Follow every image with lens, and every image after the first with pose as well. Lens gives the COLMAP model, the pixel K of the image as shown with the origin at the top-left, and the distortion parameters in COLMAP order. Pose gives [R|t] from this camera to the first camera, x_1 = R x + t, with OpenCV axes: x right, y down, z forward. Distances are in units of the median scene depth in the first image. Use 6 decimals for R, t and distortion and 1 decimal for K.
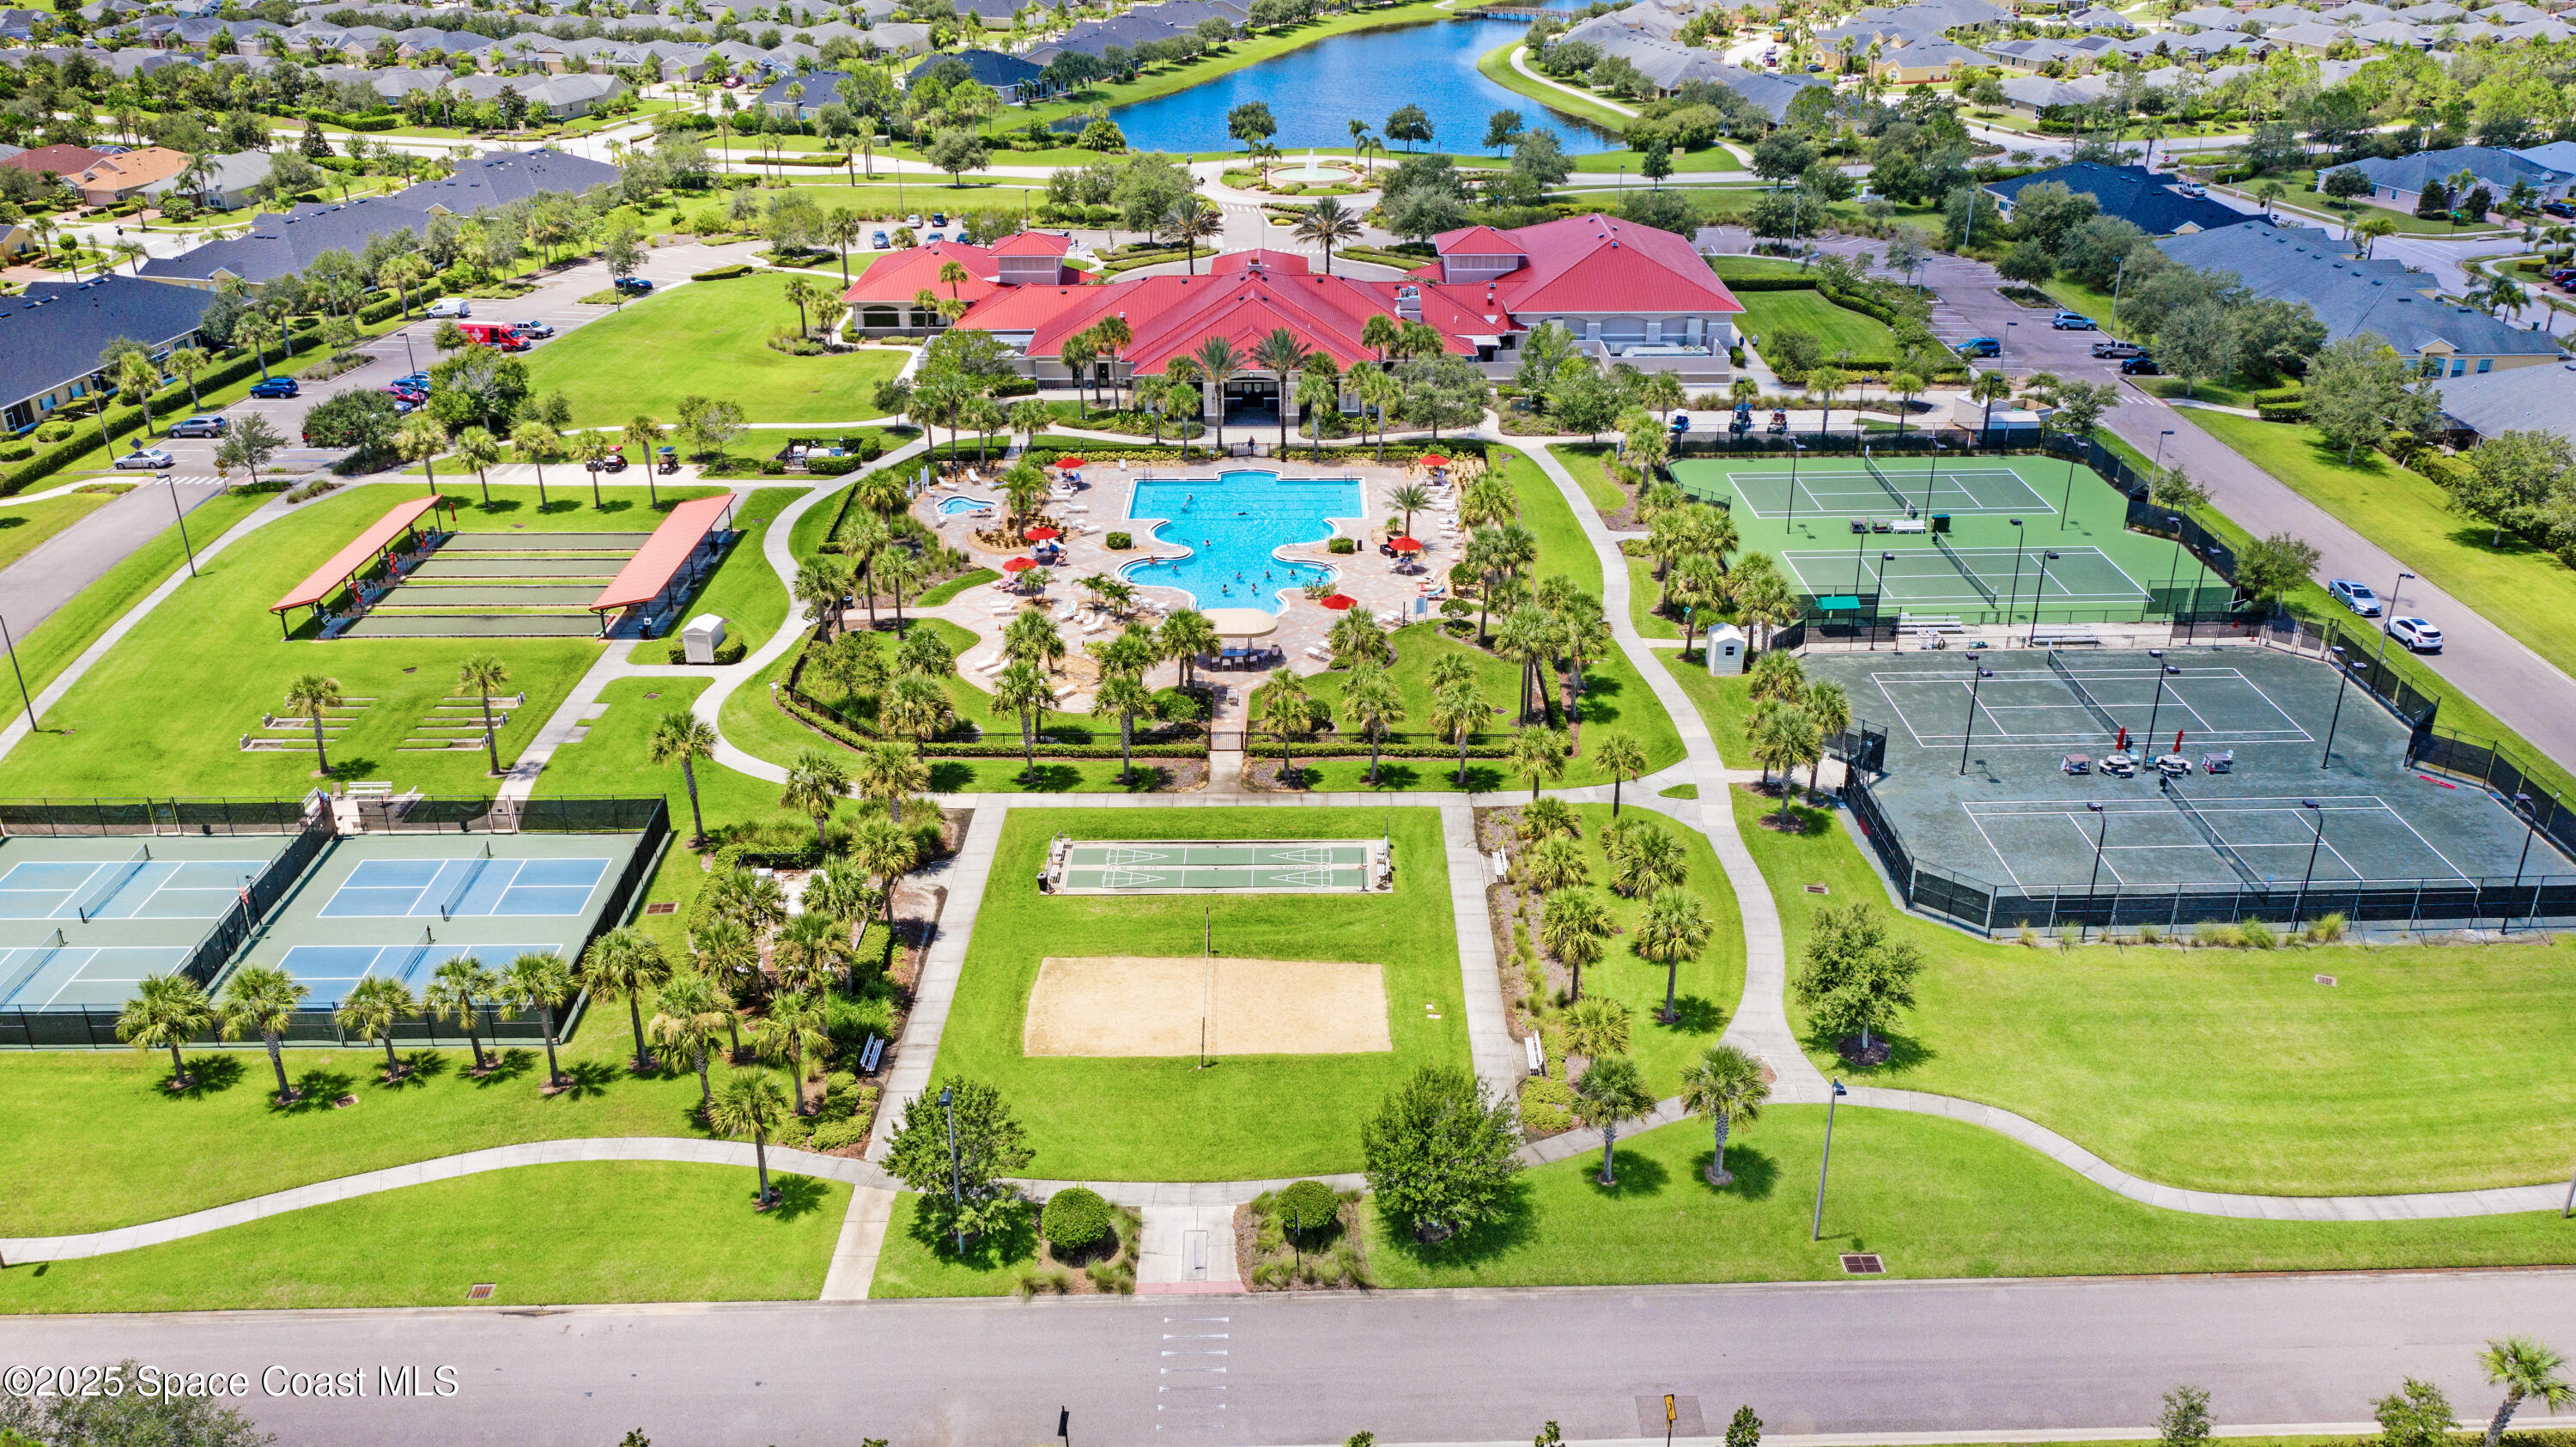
lens RADIAL K [[2159.6, 0, 1285.7], [0, 2159.6, 716.8], [0, 0, 1]] dist [-0.011946, 0.011308]
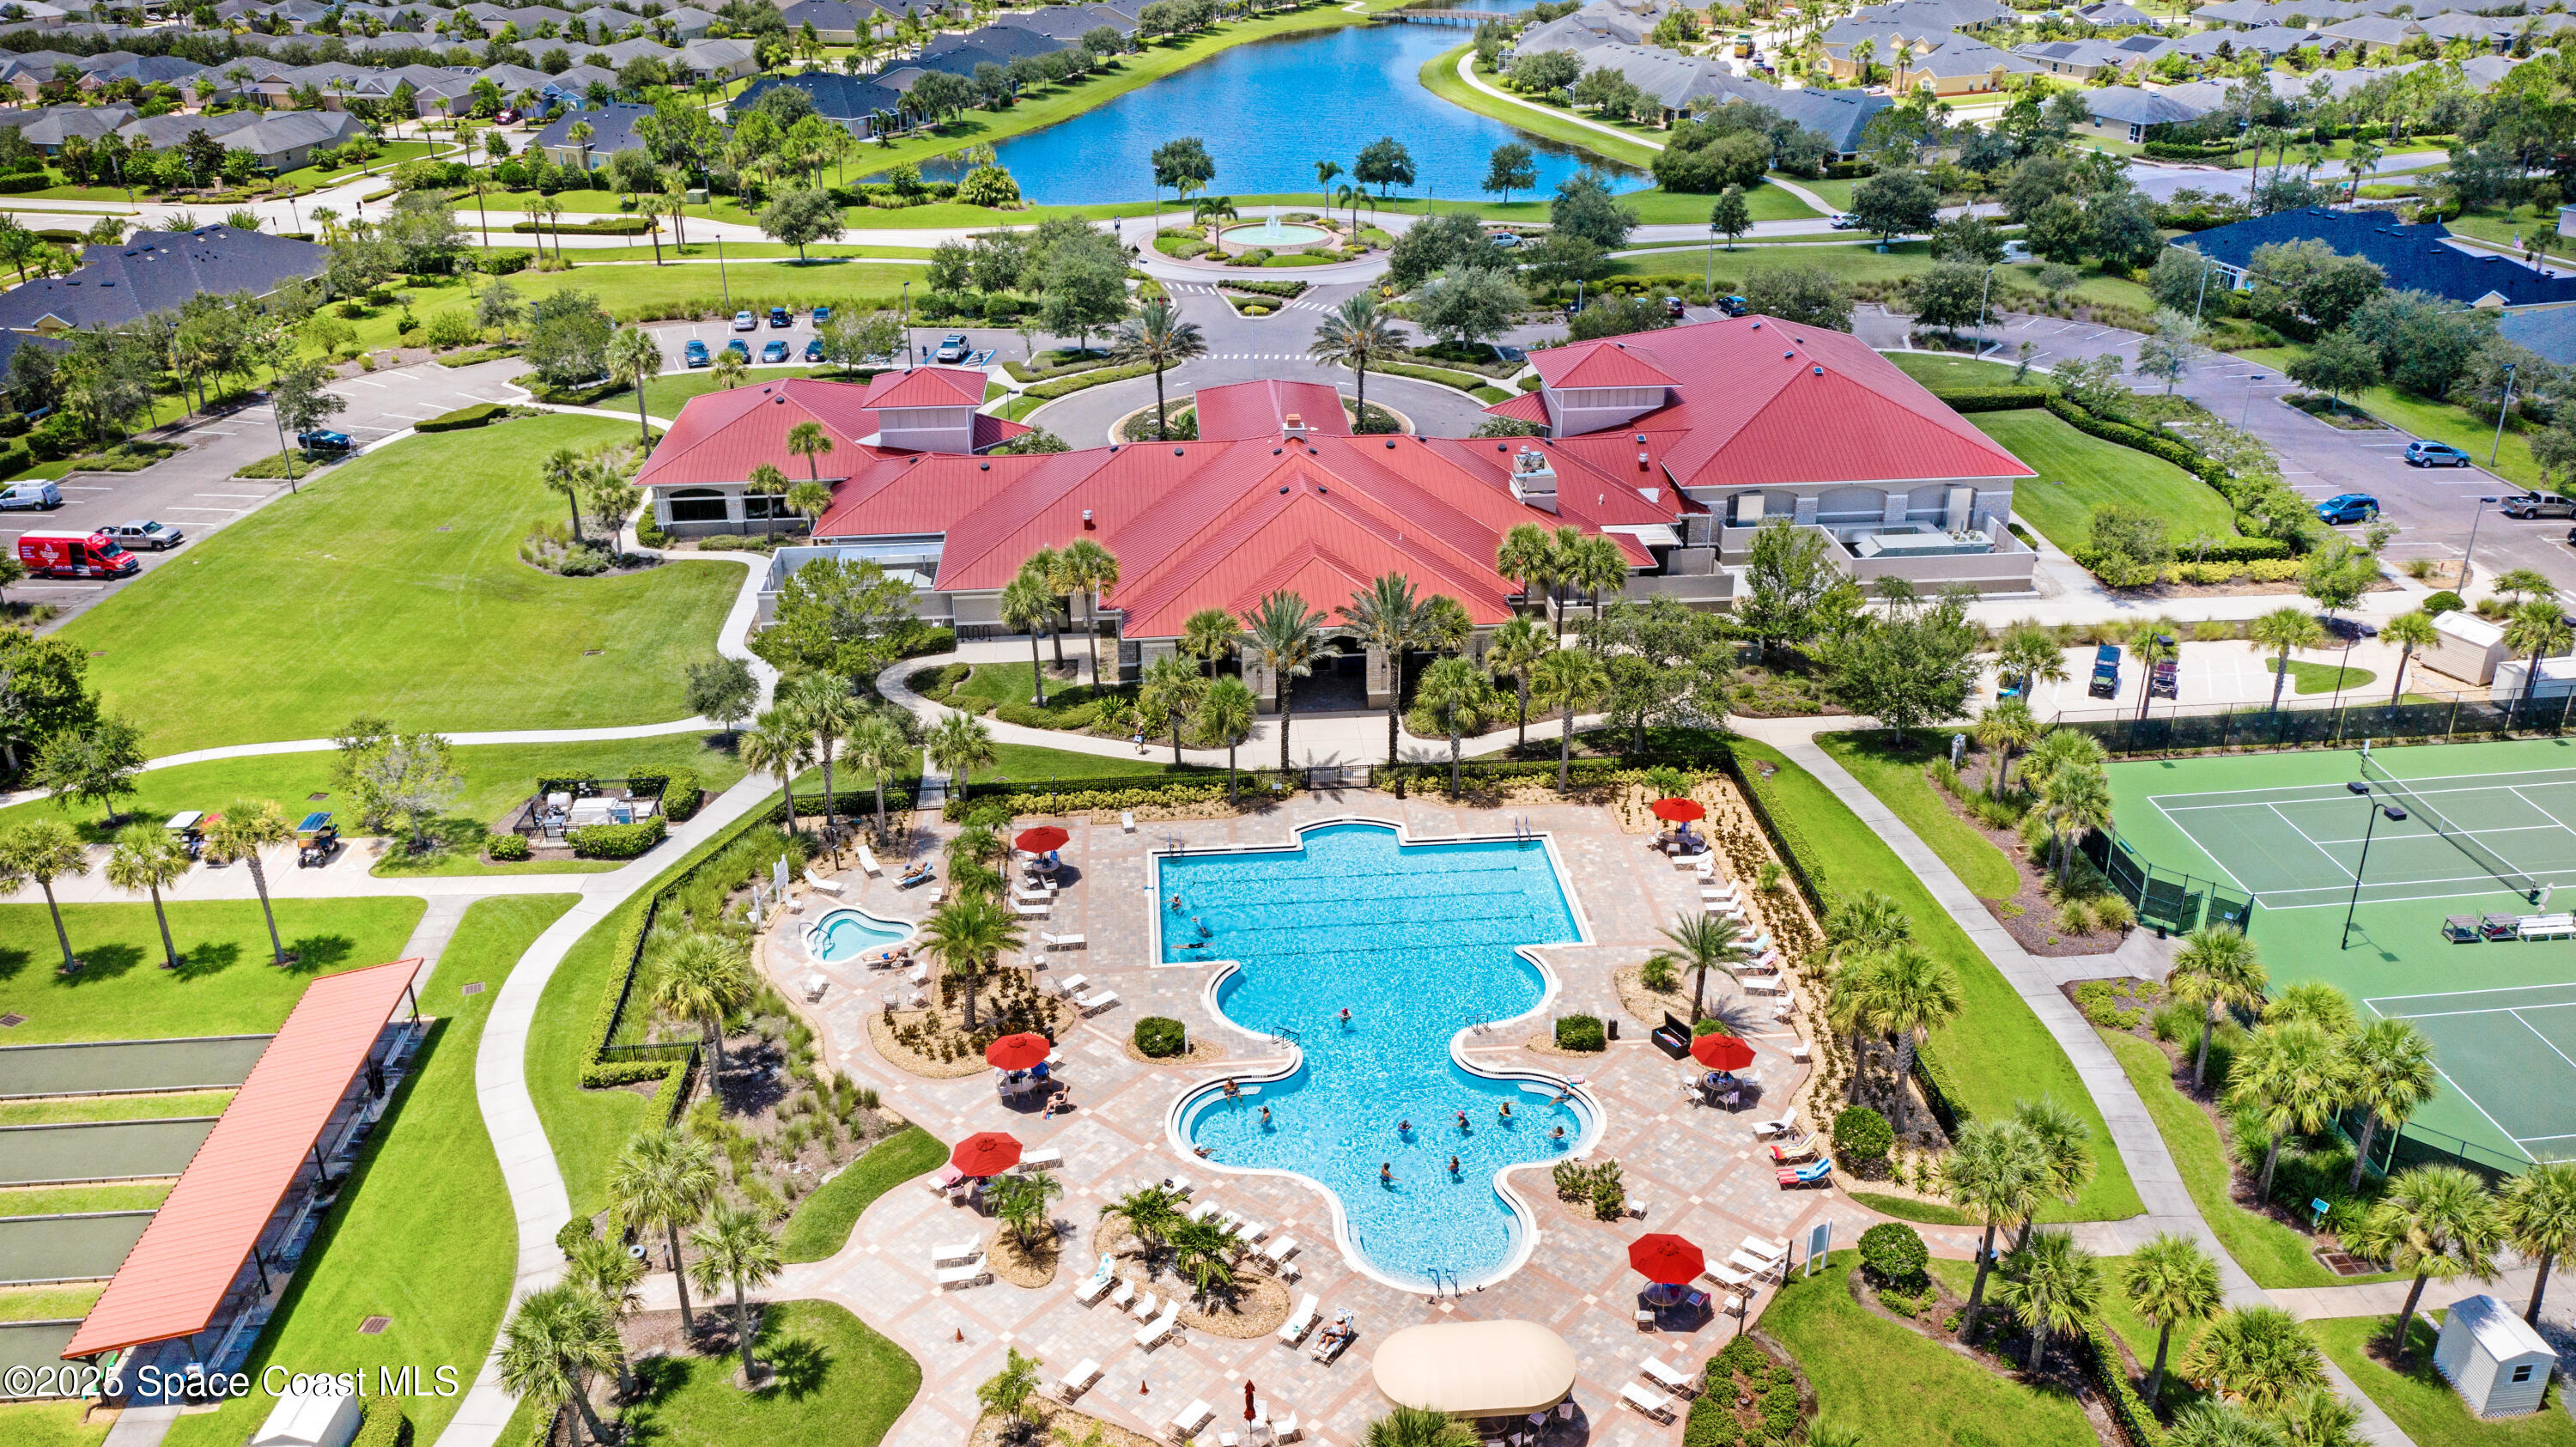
lens RADIAL K [[2159.6, 0, 1288.6], [0, 2159.6, 731.5], [0, 0, 1]] dist [-0.011946, 0.011308]
pose [[0.997005, -0.035354, 0.068790, -0.052287], [0.034991, 0.999367, 0.006477, -0.104190], [-0.068975, -0.004051, 0.997610, 0.309000]]
